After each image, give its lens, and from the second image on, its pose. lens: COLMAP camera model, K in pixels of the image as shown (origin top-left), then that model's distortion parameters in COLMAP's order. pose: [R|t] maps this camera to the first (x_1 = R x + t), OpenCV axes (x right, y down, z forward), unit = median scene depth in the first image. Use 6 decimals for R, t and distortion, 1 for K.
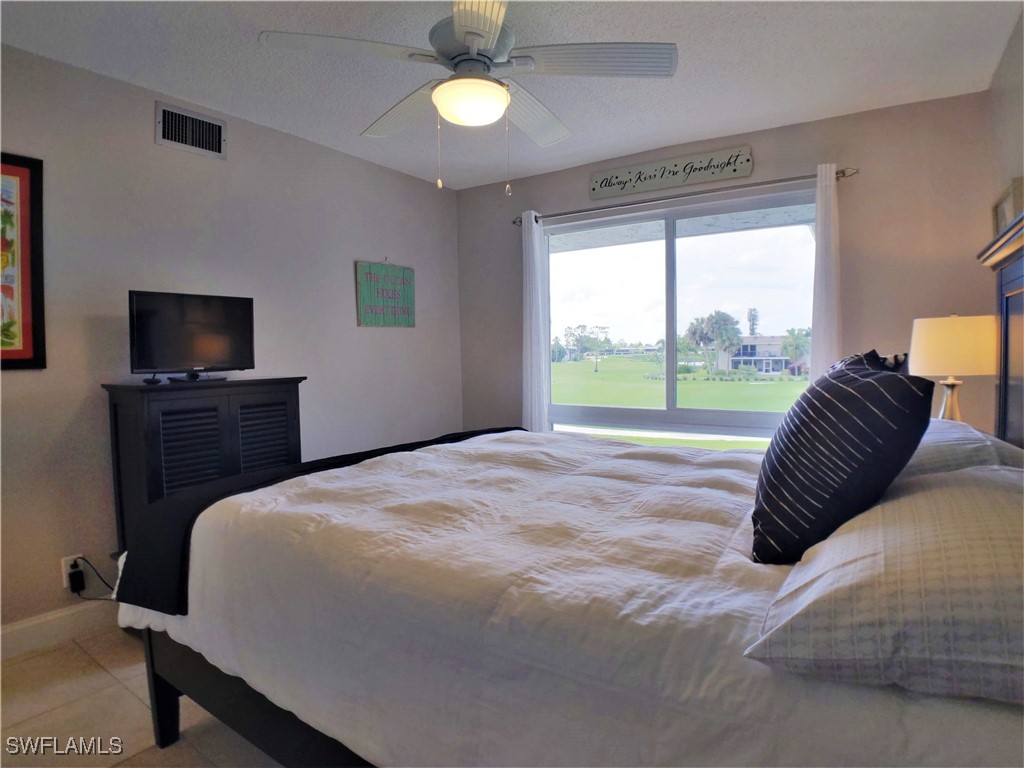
lens RADIAL K [[562.4, 0, 510.6], [0, 562.4, 379.8], [0, 0, 1]] dist [-0.089065, 0.008050]
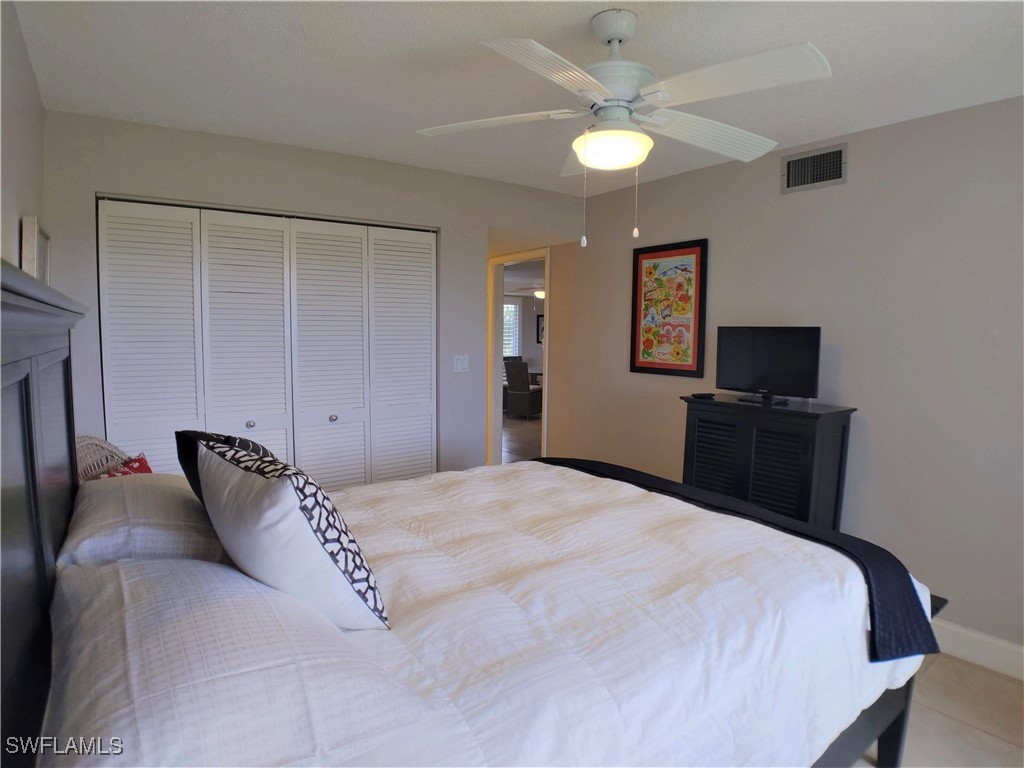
lens RADIAL K [[562.4, 0, 511.2], [0, 562.4, 383.7], [0, 0, 1]] dist [-0.089065, 0.008050]
pose [[-0.345500, 0.095251, -0.933572, 0.806992], [-0.057106, 0.990858, 0.122230, -0.170335], [0.936680, 0.095543, -0.336902, 1.034865]]
